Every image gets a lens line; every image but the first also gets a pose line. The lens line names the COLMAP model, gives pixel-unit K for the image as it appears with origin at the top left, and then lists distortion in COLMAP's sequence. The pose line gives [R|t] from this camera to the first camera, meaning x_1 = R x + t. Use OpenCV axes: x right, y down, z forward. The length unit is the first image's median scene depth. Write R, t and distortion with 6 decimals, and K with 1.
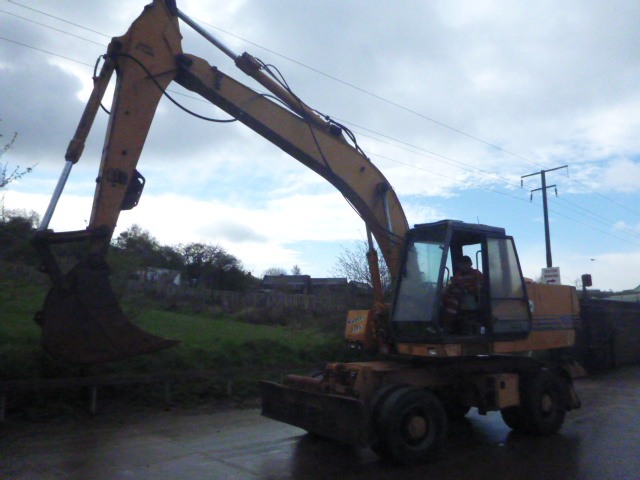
lens RADIAL K [[524.8, 0, 320.0], [0, 524.8, 240.0], [0, 0, 1]] dist [-0.005104, 0.005741]
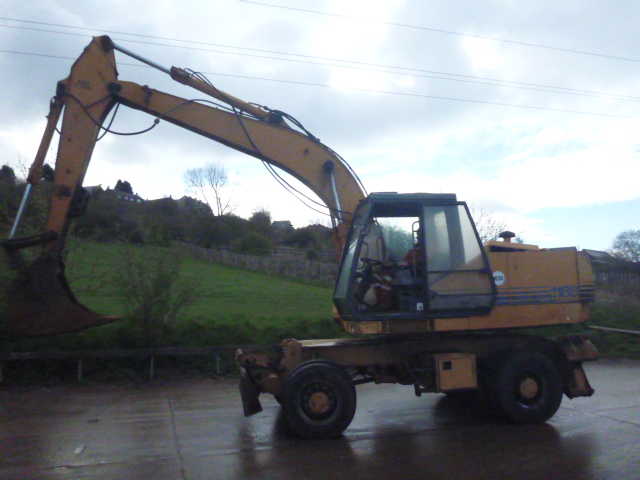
lens RADIAL K [[518.5, 0, 319.9], [0, 518.5, 227.7], [0, 0, 1]] dist [-0.012299, -0.009147]
pose [[0.905462, -0.078473, -0.417110, 0.539413], [0.086879, 0.996218, 0.001174, 0.015477], [0.415440, -0.037301, 0.908855, 0.091016]]
